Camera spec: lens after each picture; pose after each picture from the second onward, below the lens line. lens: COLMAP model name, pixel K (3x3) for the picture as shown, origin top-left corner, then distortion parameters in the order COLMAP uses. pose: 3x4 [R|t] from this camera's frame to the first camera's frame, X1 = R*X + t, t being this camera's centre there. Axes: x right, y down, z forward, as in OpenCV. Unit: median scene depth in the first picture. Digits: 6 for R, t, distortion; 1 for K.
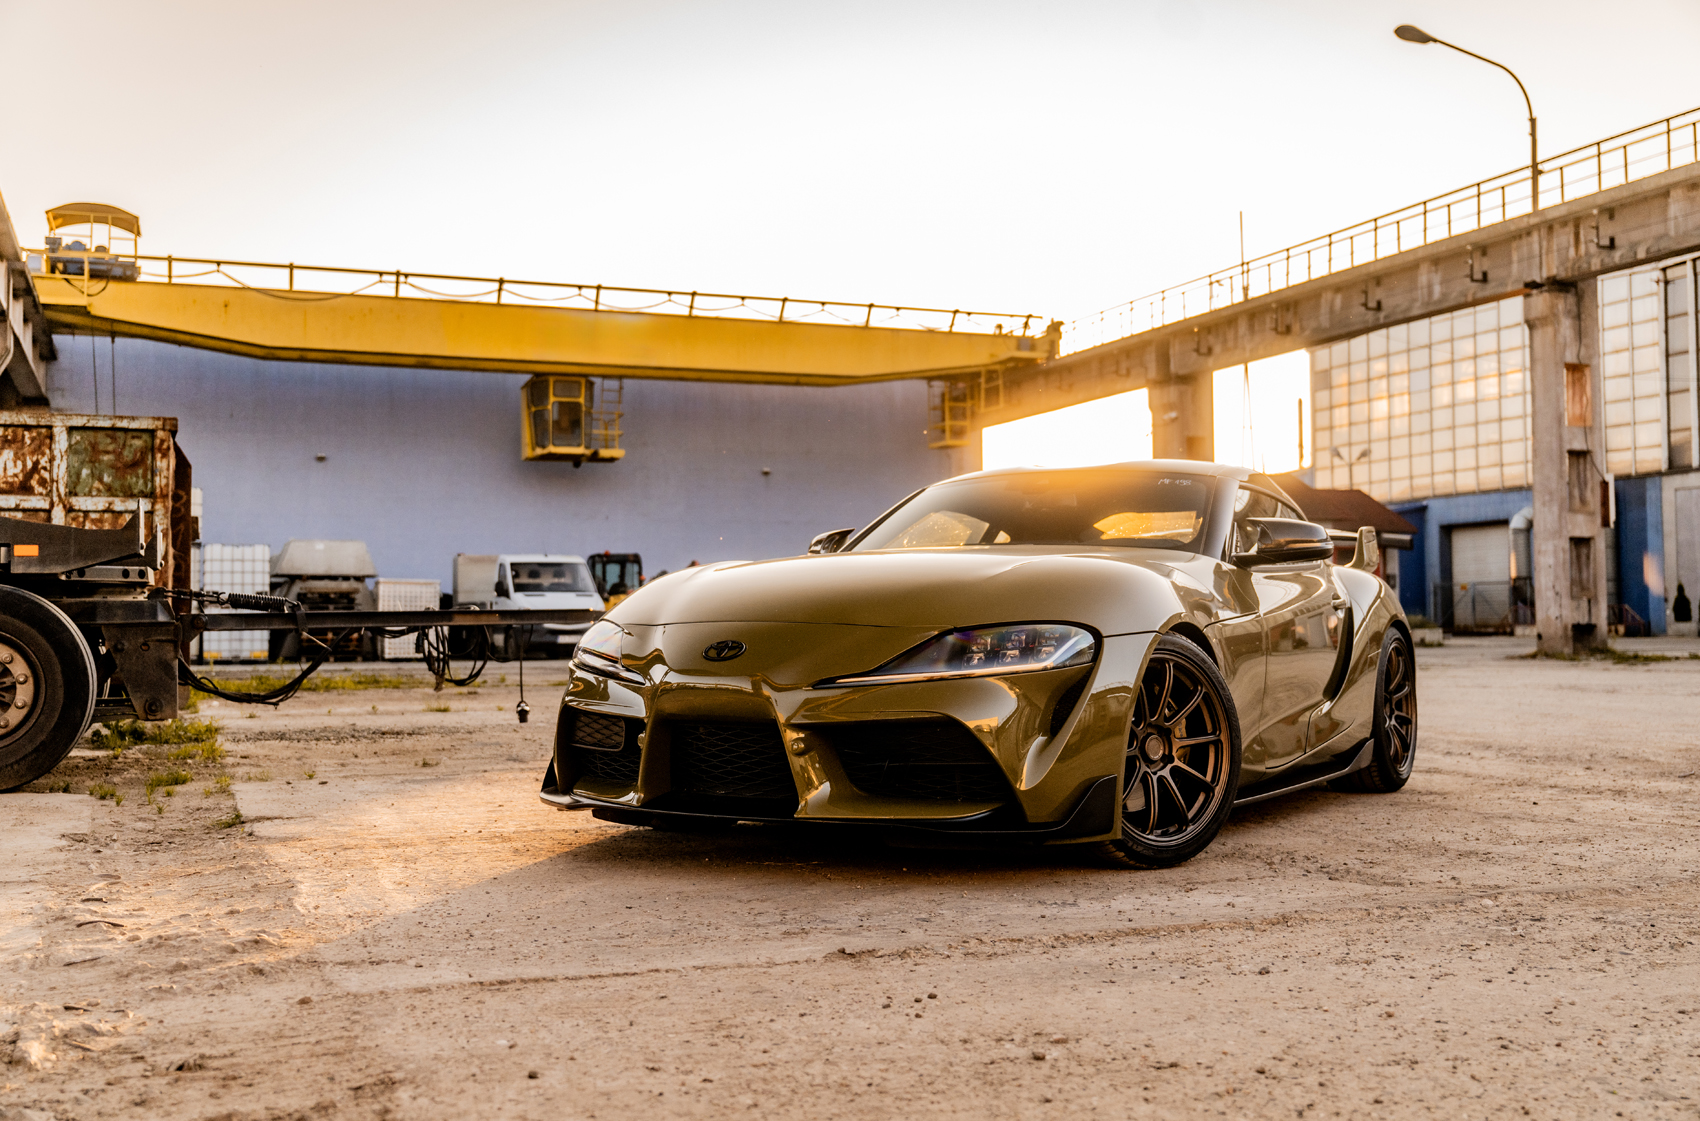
lens RADIAL K [[1741.3, 0, 850.0], [0, 1741.3, 560.5], [0, 0, 1]] dist [0.046655, -0.160586]
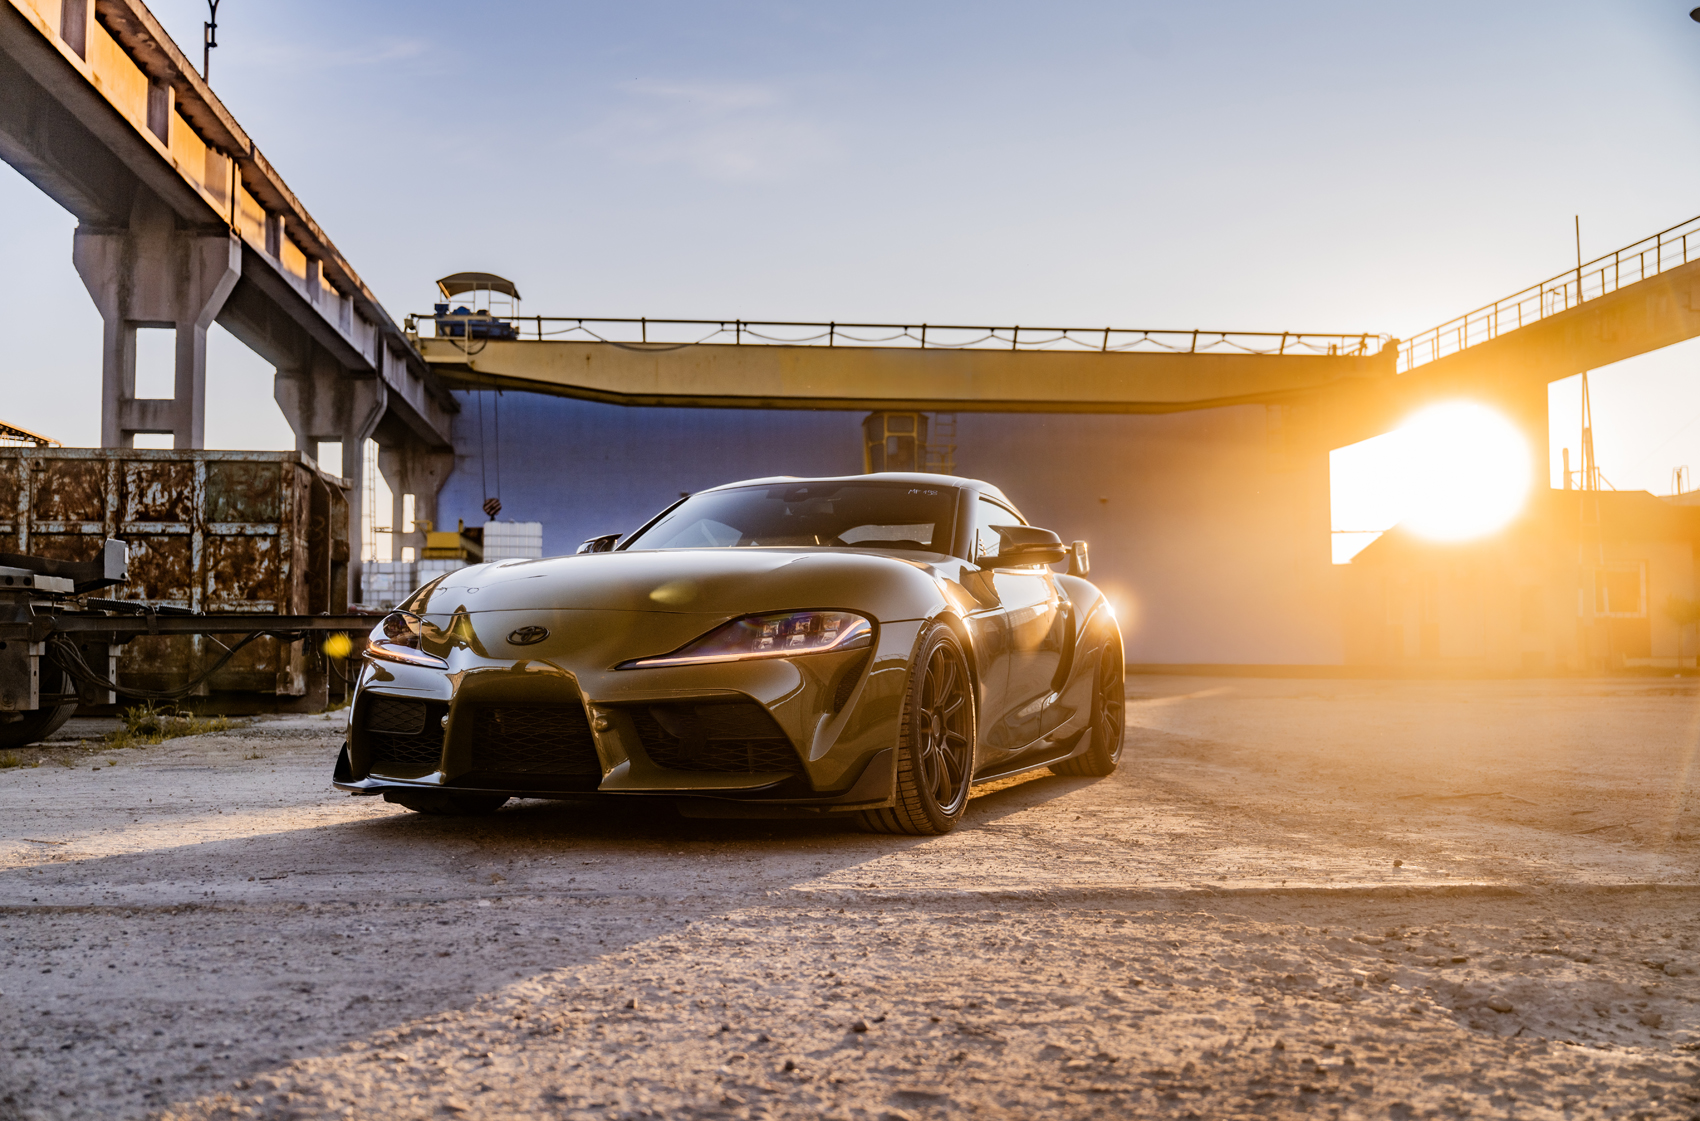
lens RADIAL K [[1668.5, 0, 850.0], [0, 1668.5, 560.5], [0, 0, 1]] dist [0.030551, -0.131472]
pose [[0.964488, -0.009396, -0.263960, 0.099334], [0.004476, 0.999805, -0.019234, 0.004411], [0.264089, 0.017370, 0.964342, 0.027722]]
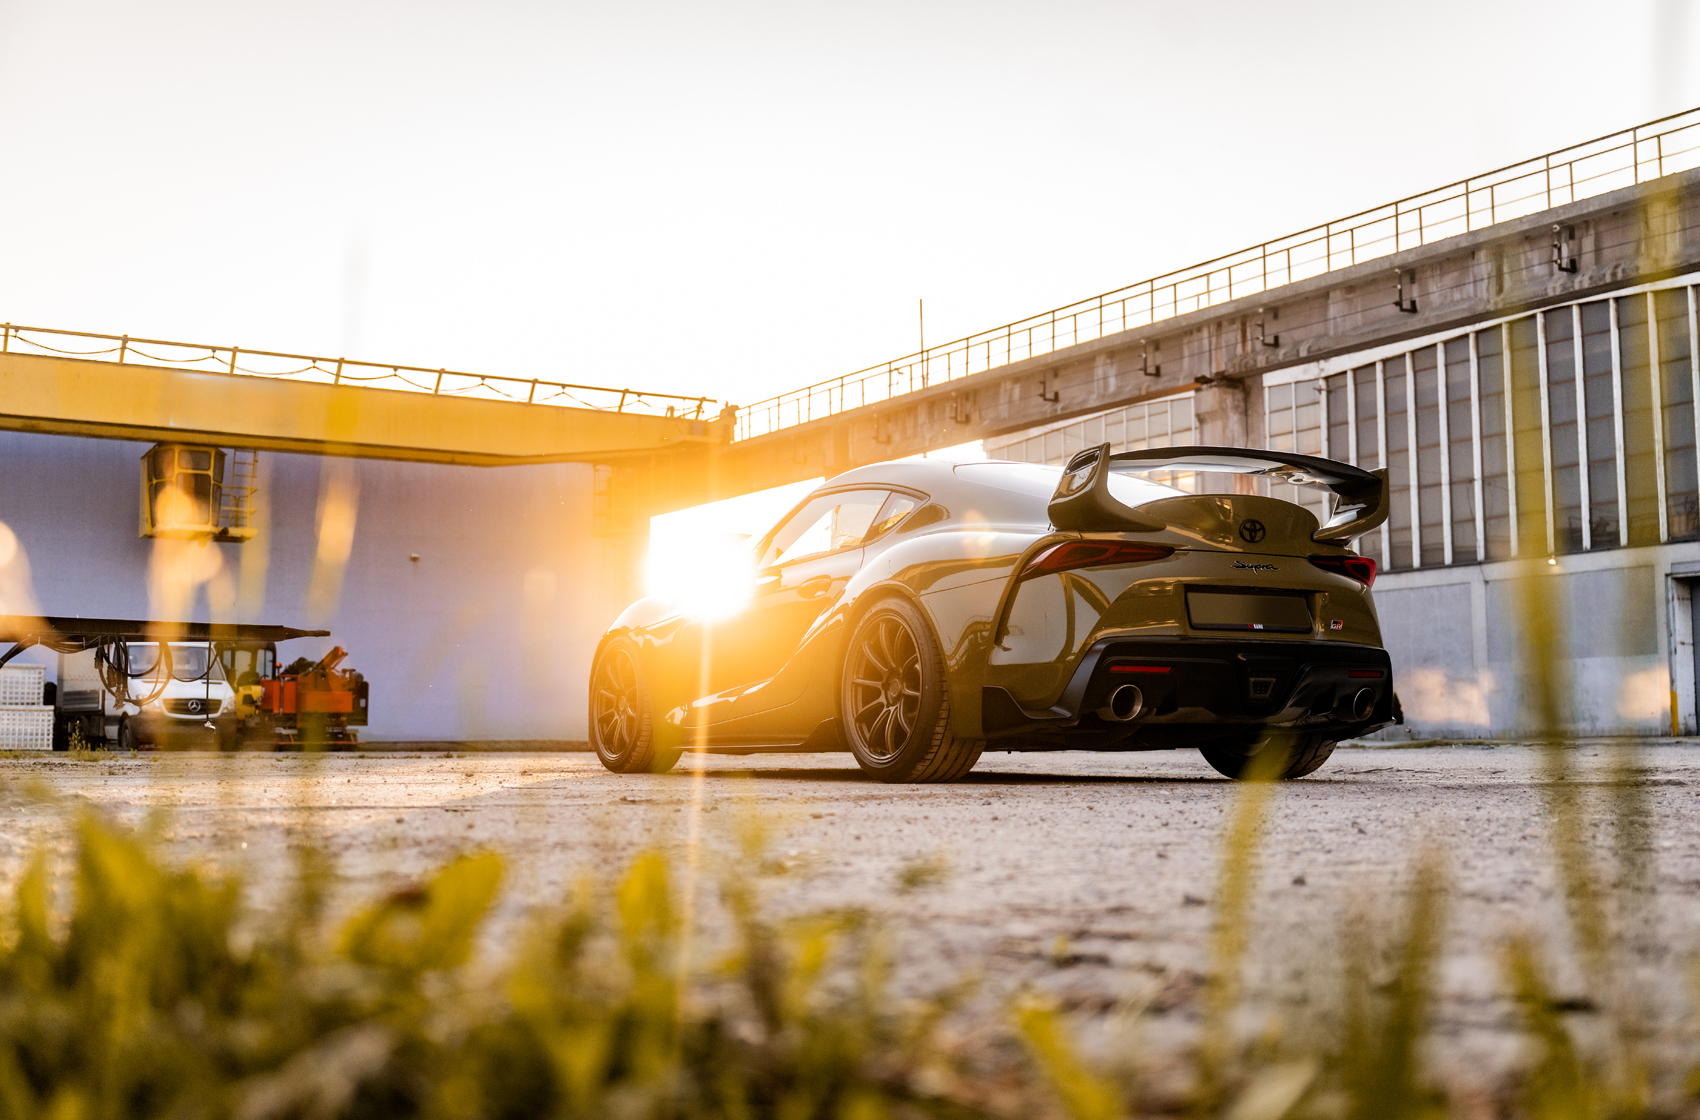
lens RADIAL K [[1884.9, 0, 850.0], [0, 1884.9, 560.0], [0, 0, 1]] dist [-0.013254, -0.107917]
pose [[0.982488, 0.021013, 0.185136, -0.009416], [-0.009600, 0.998009, -0.062330, 0.015027], [-0.186077, 0.059461, 0.980734, -0.024934]]
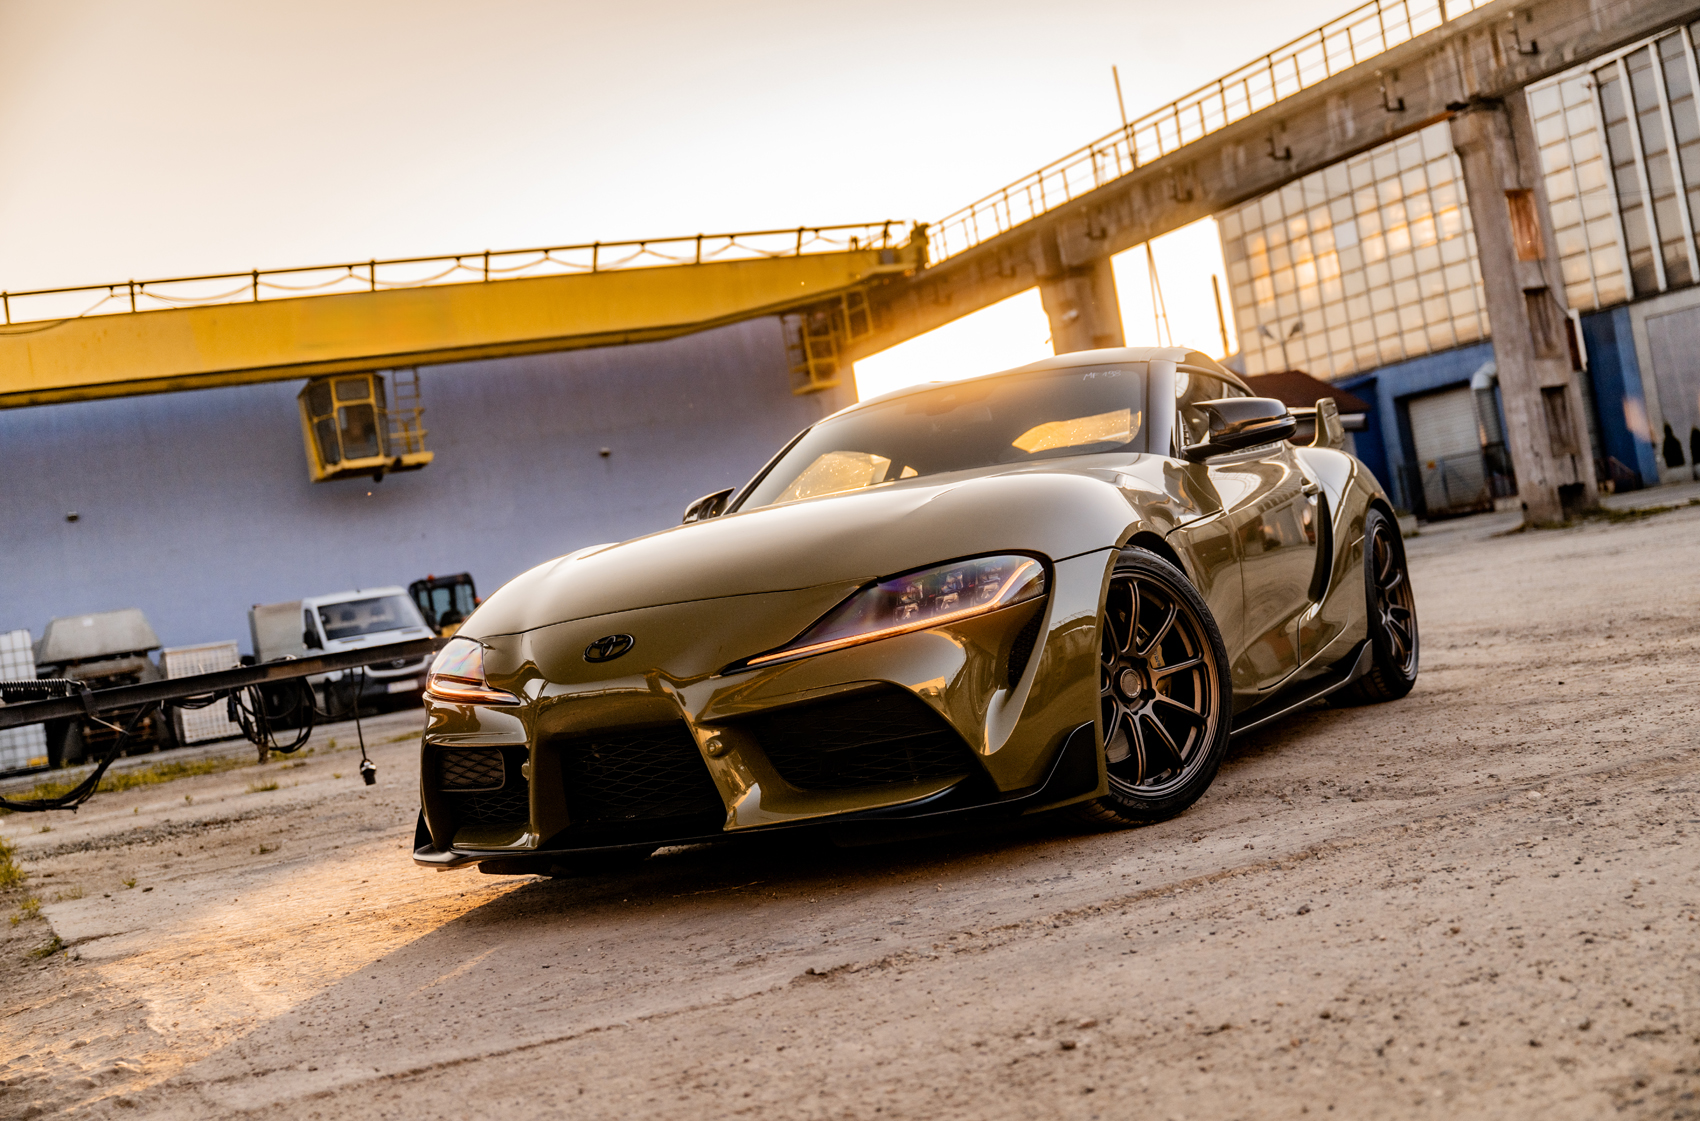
lens RADIAL K [[2078.9, 0, 850.0], [0, 2078.9, 560.5], [0, 0, 1]] dist [-0.054833, -0.200477]
pose [[0.986383, -0.152662, 0.061177, -0.001662], [0.151889, 0.988249, 0.017112, 0.001426], [-0.063070, -0.007587, 0.997980, 0.000580]]
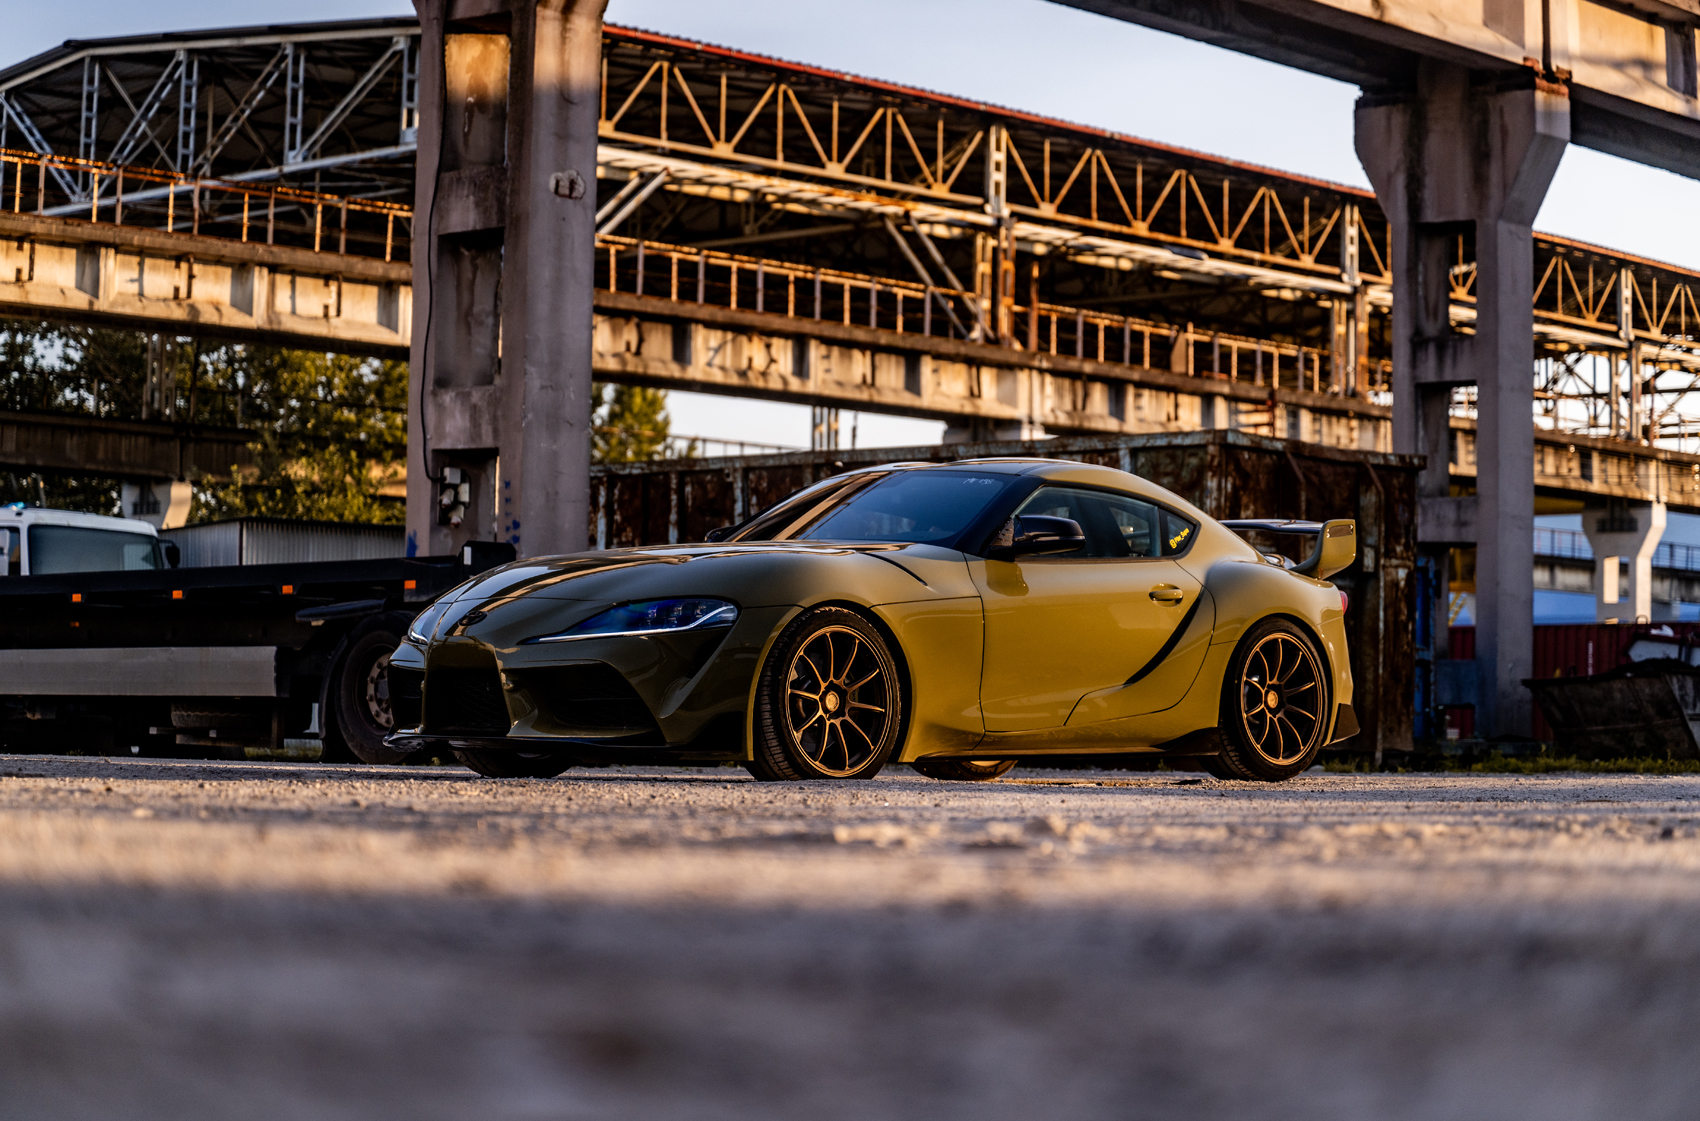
lens RADIAL K [[3700.9, 0, 850.0], [0, 3700.9, 560.5], [0, 0, 1]] dist [-0.517442, 0.361925]
pose [[0.424091, -0.034593, -0.904959, 0.494350], [0.015161, 0.999401, -0.031098, 0.015278], [0.905493, -0.000532, 0.424361, 0.029564]]
